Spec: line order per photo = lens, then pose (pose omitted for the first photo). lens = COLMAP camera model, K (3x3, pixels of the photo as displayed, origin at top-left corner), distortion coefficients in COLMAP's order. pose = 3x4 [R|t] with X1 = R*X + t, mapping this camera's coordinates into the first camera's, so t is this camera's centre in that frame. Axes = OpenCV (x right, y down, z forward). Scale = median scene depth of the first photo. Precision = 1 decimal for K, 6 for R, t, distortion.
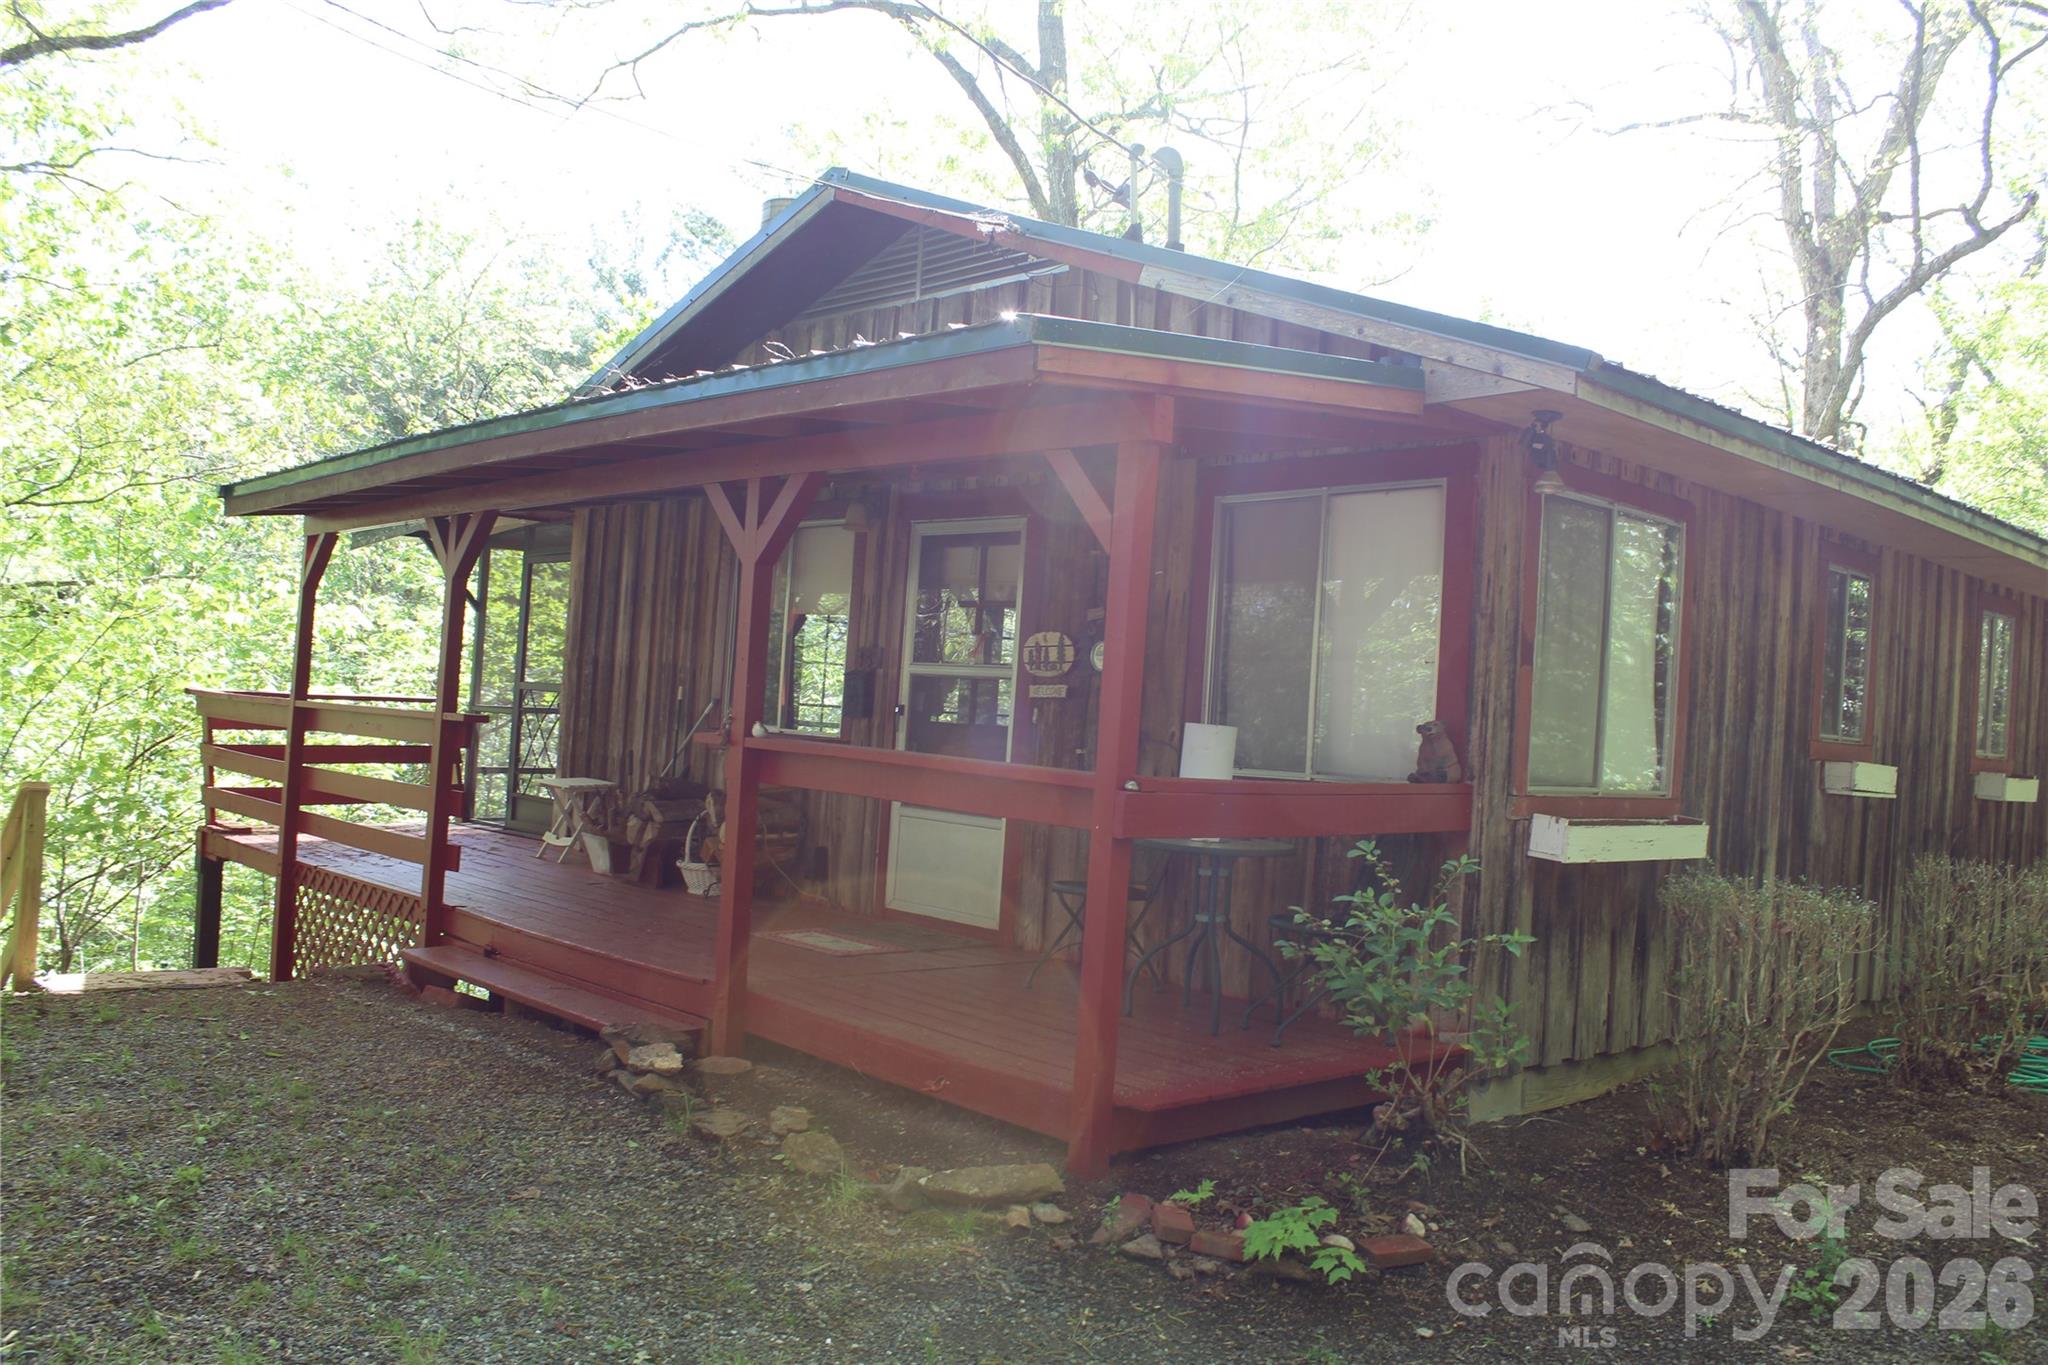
lens RADIAL K [[1901.4, 0, 1024.0], [0, 1901.4, 682.5], [0, 0, 1]] dist [-0.000935, -0.001118]
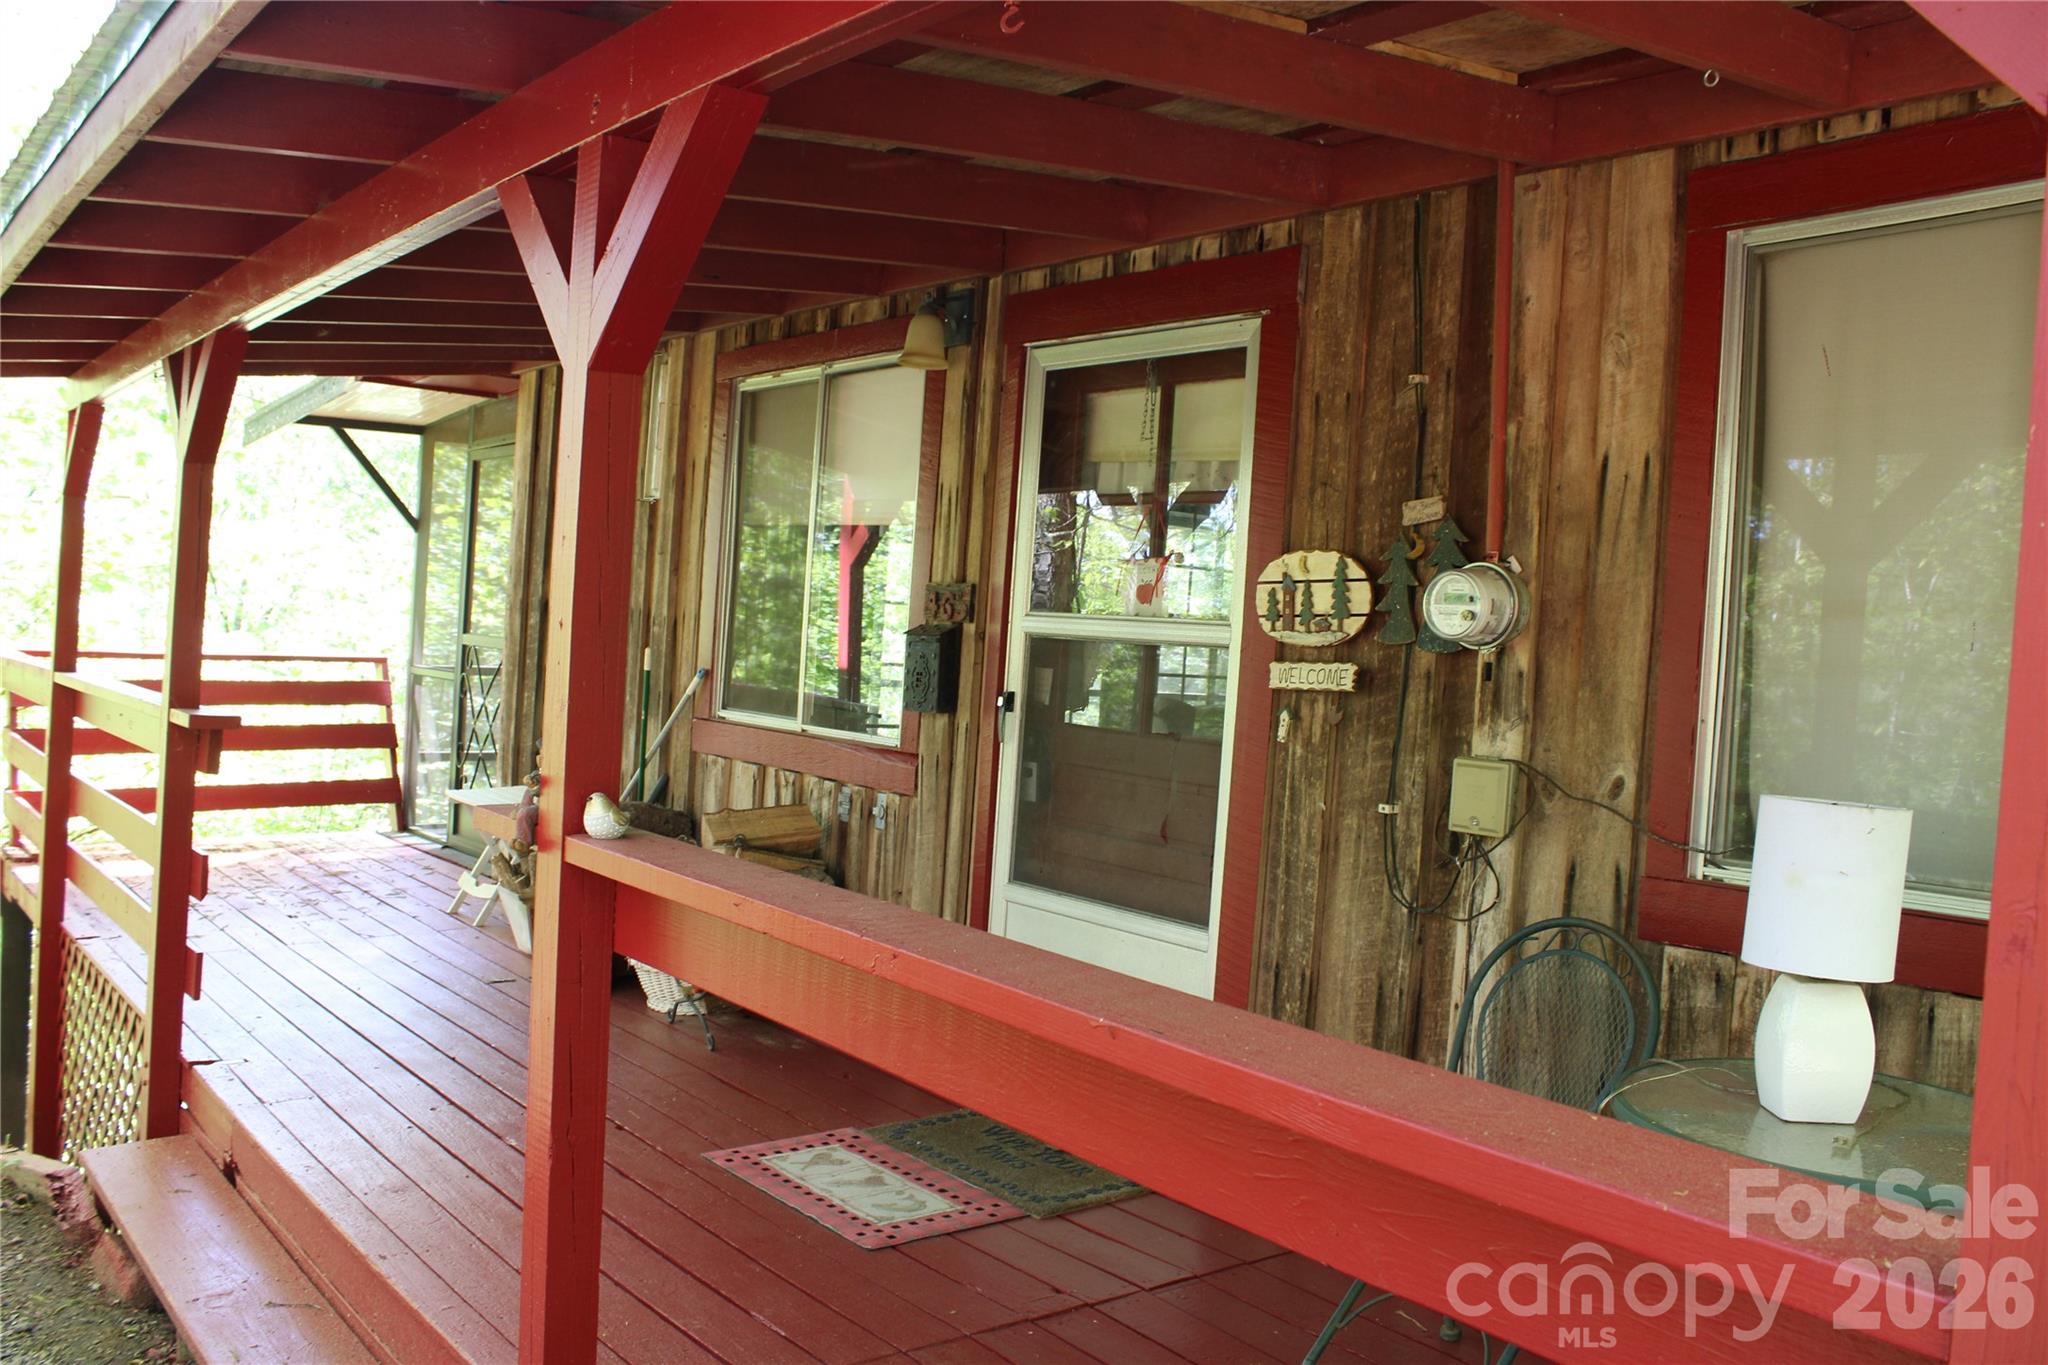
lens RADIAL K [[1901.4, 0, 1024.0], [0, 1901.4, 682.5], [0, 0, 1]] dist [-0.000935, -0.001118]
pose [[0.997751, -0.001085, -0.067026, -0.025045], [0.003576, 0.999306, 0.037067, -0.010733], [0.066939, -0.037223, 0.997062, 0.476392]]
